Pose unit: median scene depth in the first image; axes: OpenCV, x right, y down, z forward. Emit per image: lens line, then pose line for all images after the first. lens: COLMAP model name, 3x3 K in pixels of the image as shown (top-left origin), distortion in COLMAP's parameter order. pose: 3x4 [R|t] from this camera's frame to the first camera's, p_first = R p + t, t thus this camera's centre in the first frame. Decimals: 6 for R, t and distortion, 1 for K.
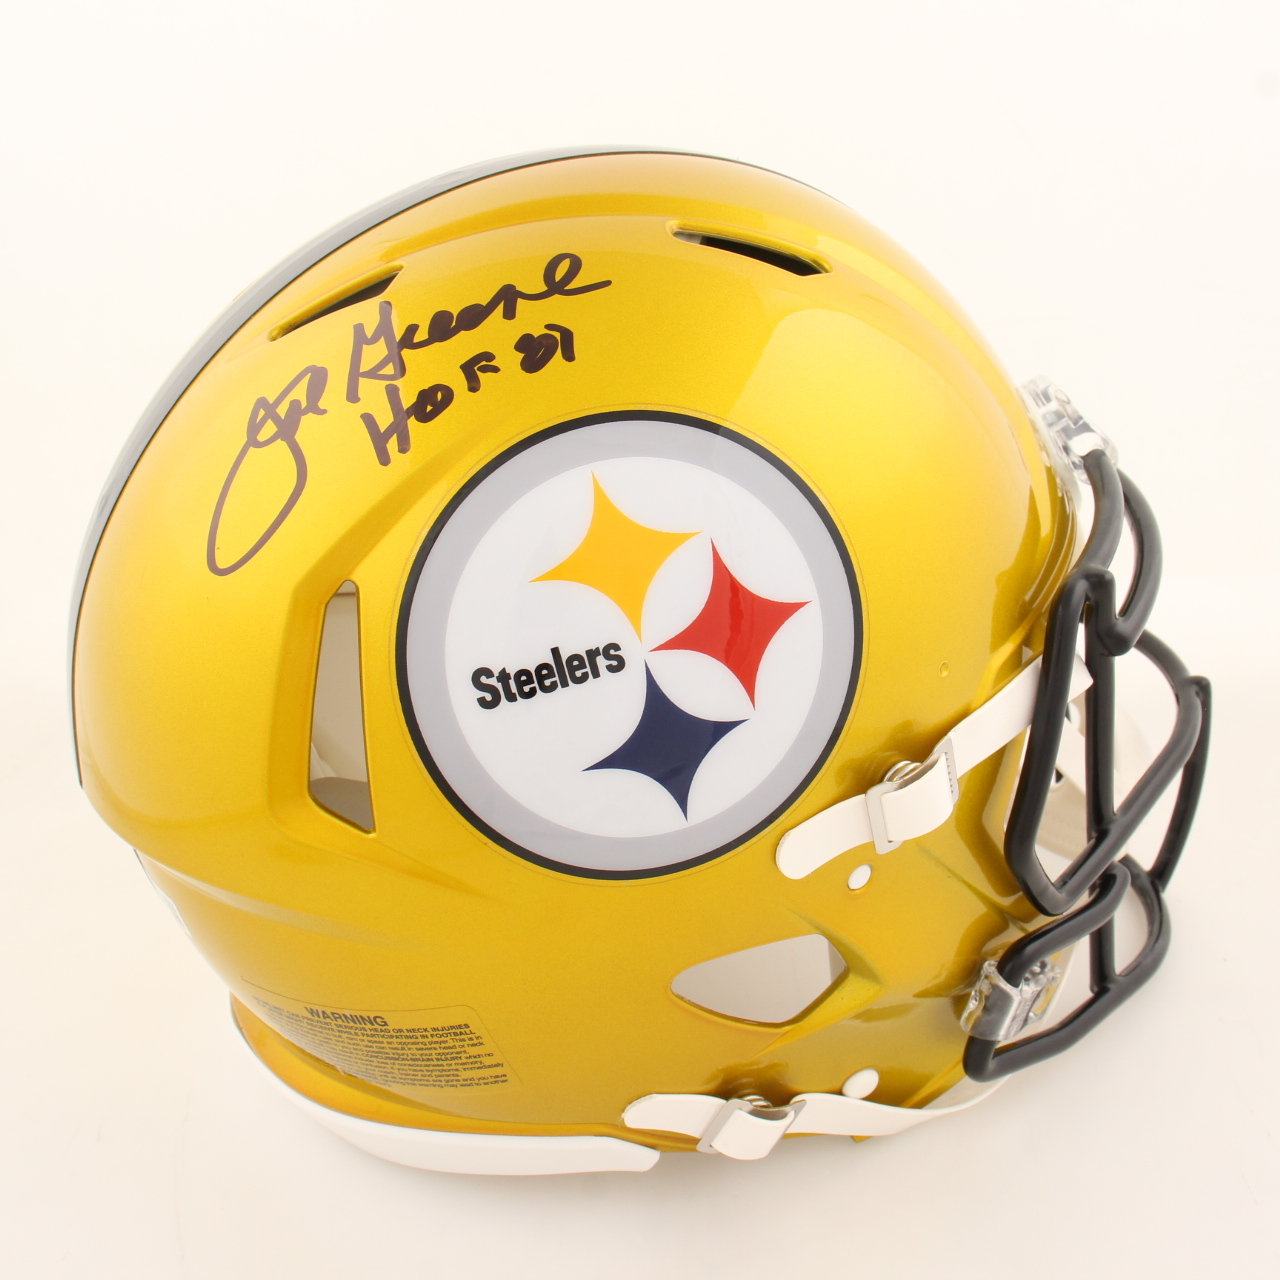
lens RADIAL K [[1488.2, 0, 640.0], [0, 1488.2, 640.0], [0, 0, 1]] dist [-0.130094, -0.003854]
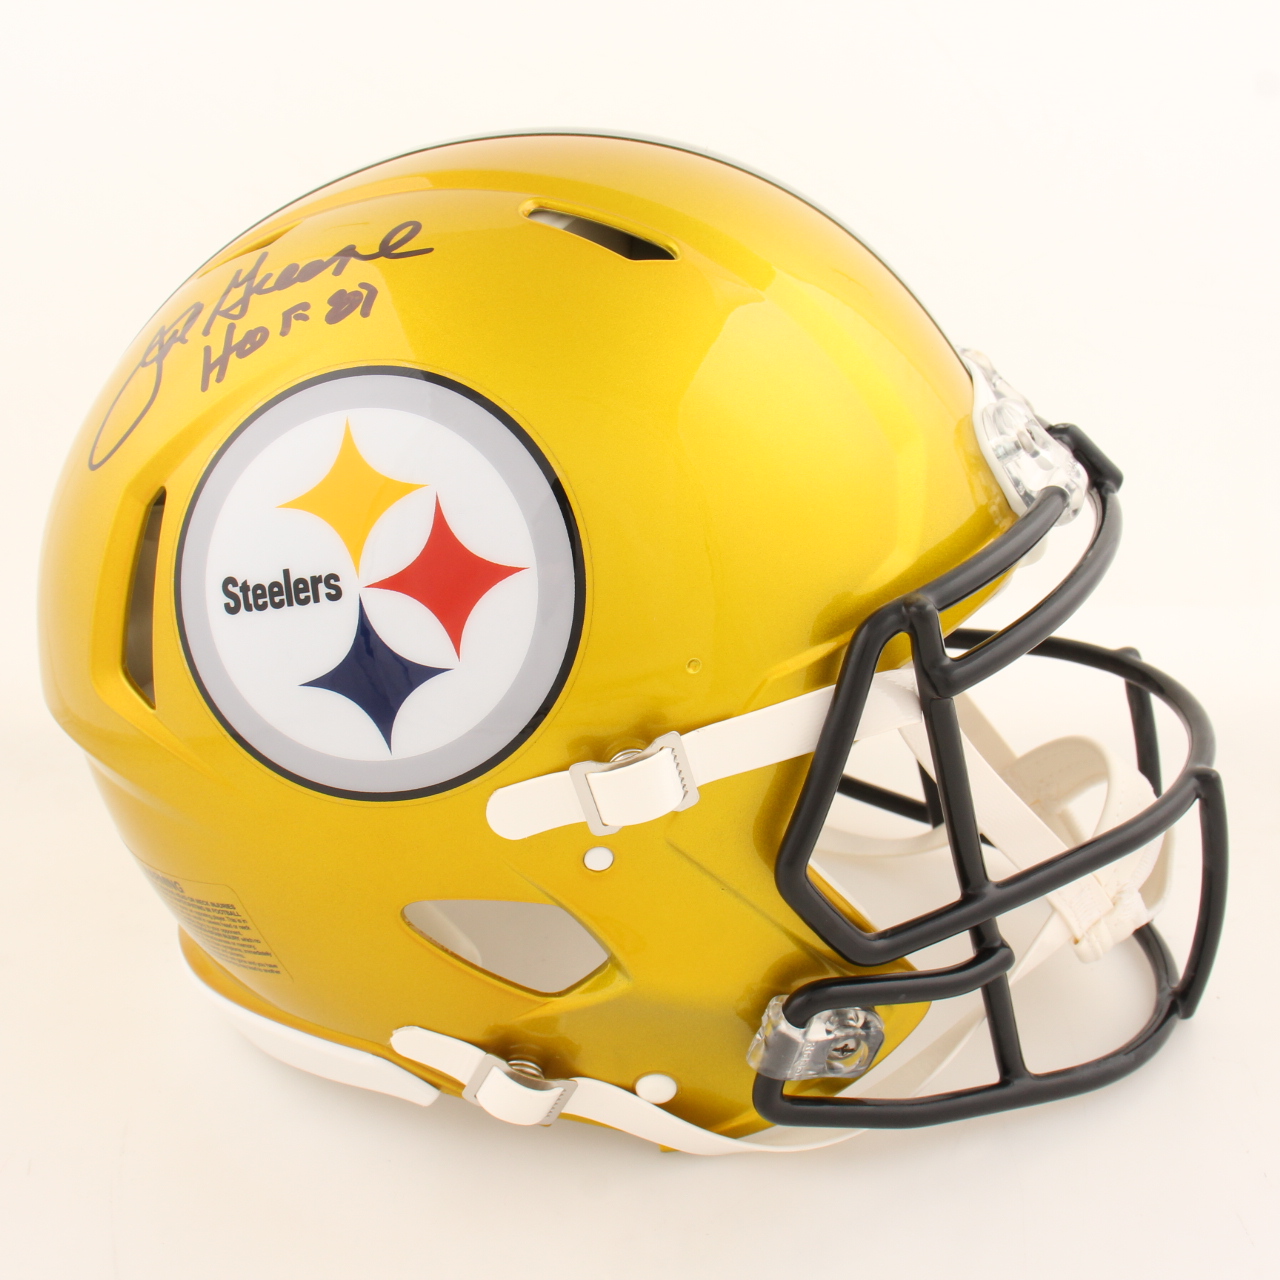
lens RADIAL K [[1590.0, 0, 640.0], [0, 1590.0, 640.0], [0, 0, 1]] dist [-0.130888, -0.005680]
pose [[0.916921, 0.171600, -0.360290, 0.601906], [-0.178664, 0.983812, 0.013881, -0.006146], [0.356840, 0.051643, 0.932737, 0.000383]]
